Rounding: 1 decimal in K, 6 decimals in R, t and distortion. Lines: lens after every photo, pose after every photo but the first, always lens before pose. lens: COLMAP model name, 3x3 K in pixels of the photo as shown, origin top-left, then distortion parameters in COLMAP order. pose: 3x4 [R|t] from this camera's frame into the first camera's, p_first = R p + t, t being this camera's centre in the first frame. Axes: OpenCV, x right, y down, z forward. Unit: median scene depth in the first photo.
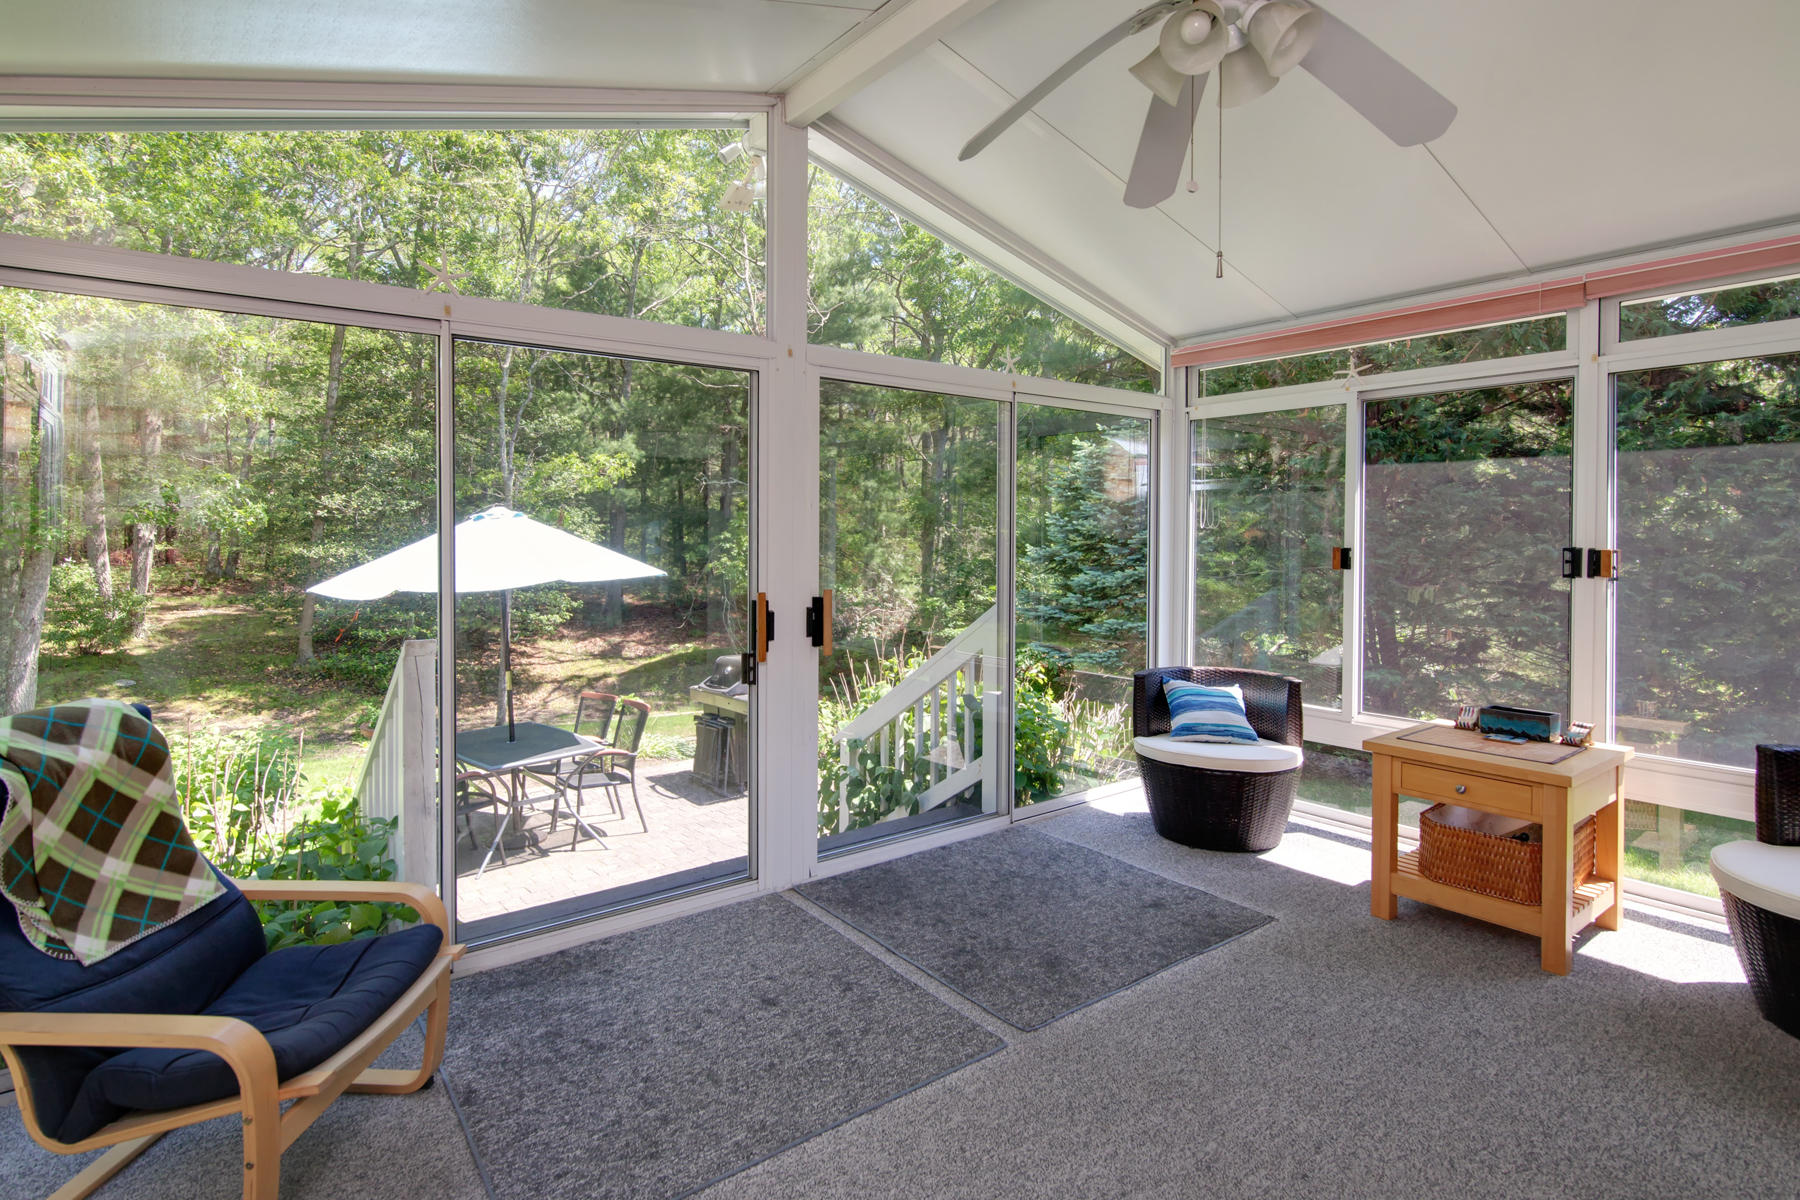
lens RADIAL K [[926.3, 0, 891.4], [0, 926.3, 547.3], [0, 0, 1]] dist [-0.009411, -0.003062]
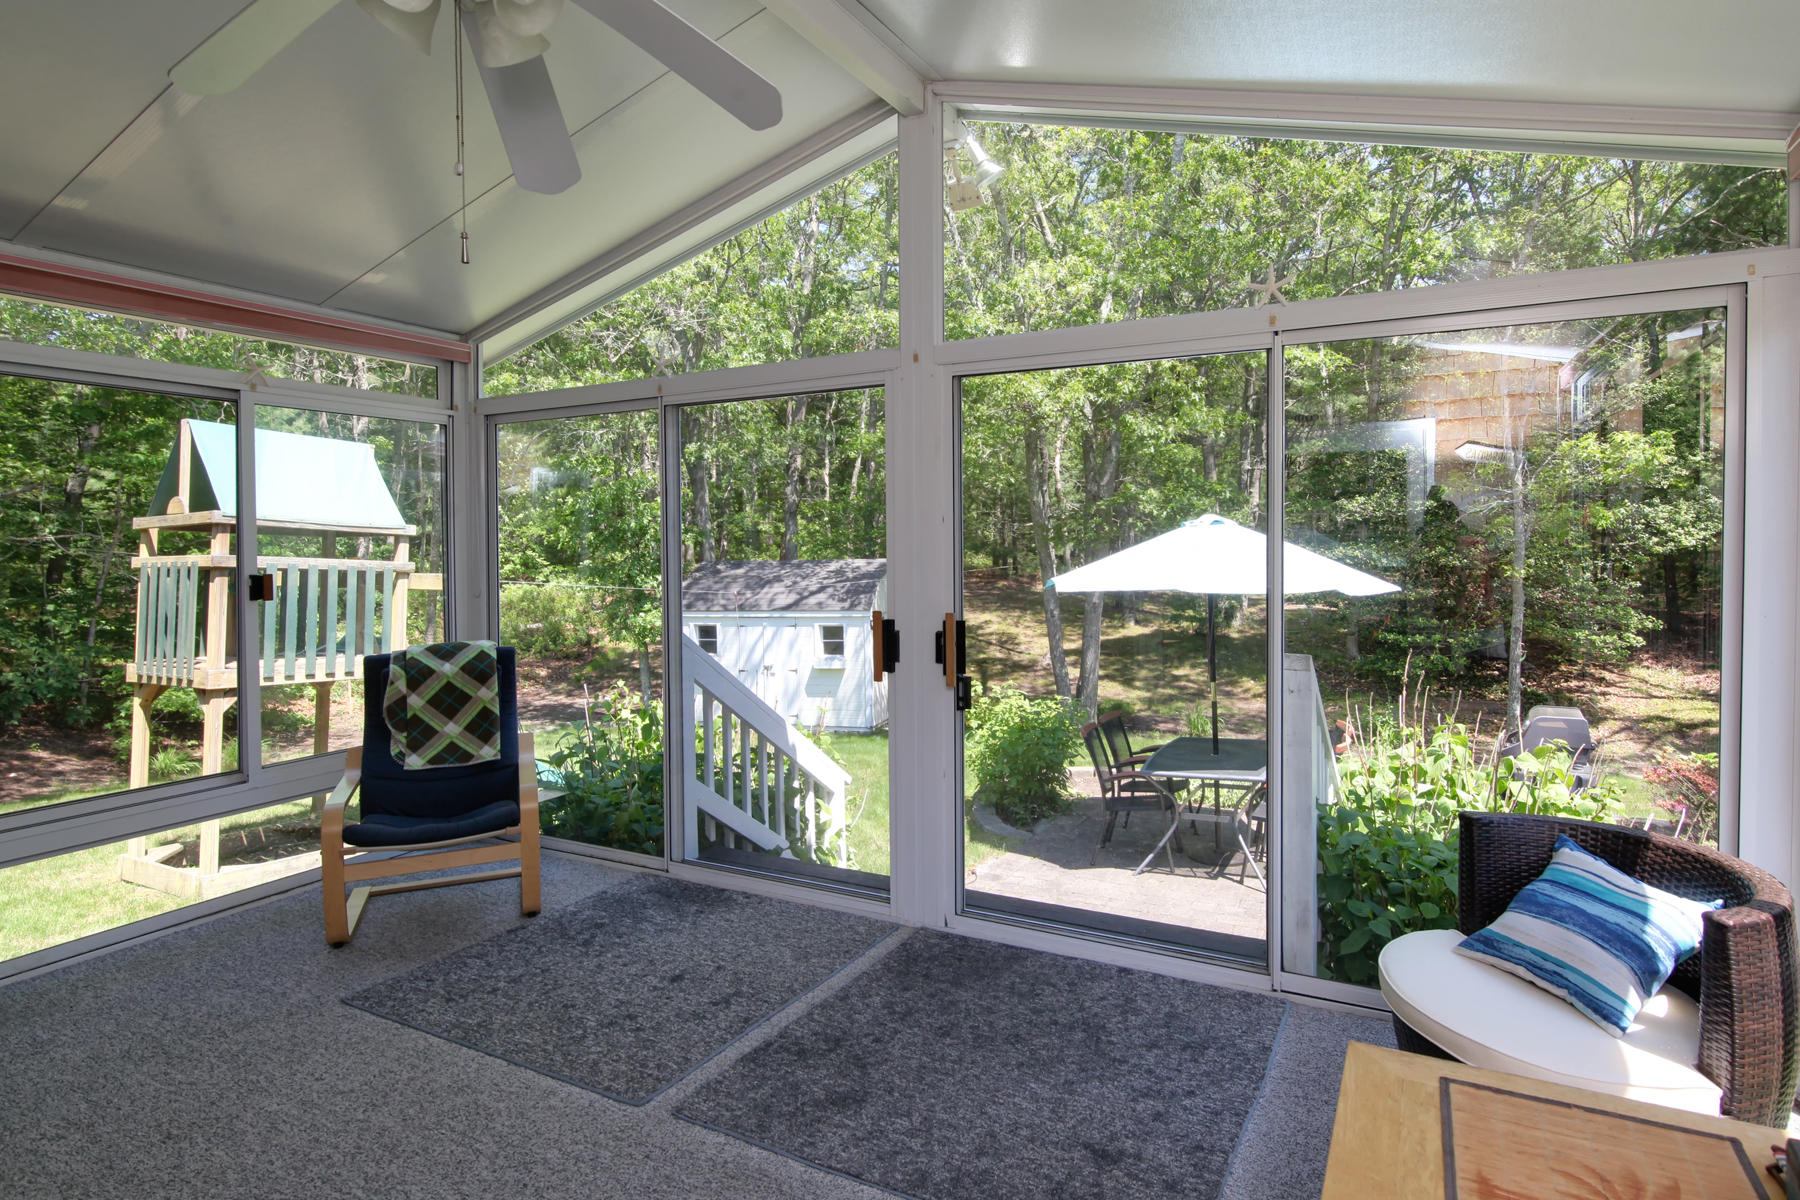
lens RADIAL K [[970.7, 0, 924.3], [0, 970.7, 552.8], [0, 0, 1]] dist [-0.008448, -0.000314]
pose [[0.420745, 0.010136, -0.907122, 0.403361], [-0.004342, 0.999949, 0.009160, -0.011072], [0.907169, 0.000085, 0.420767, 0.303799]]
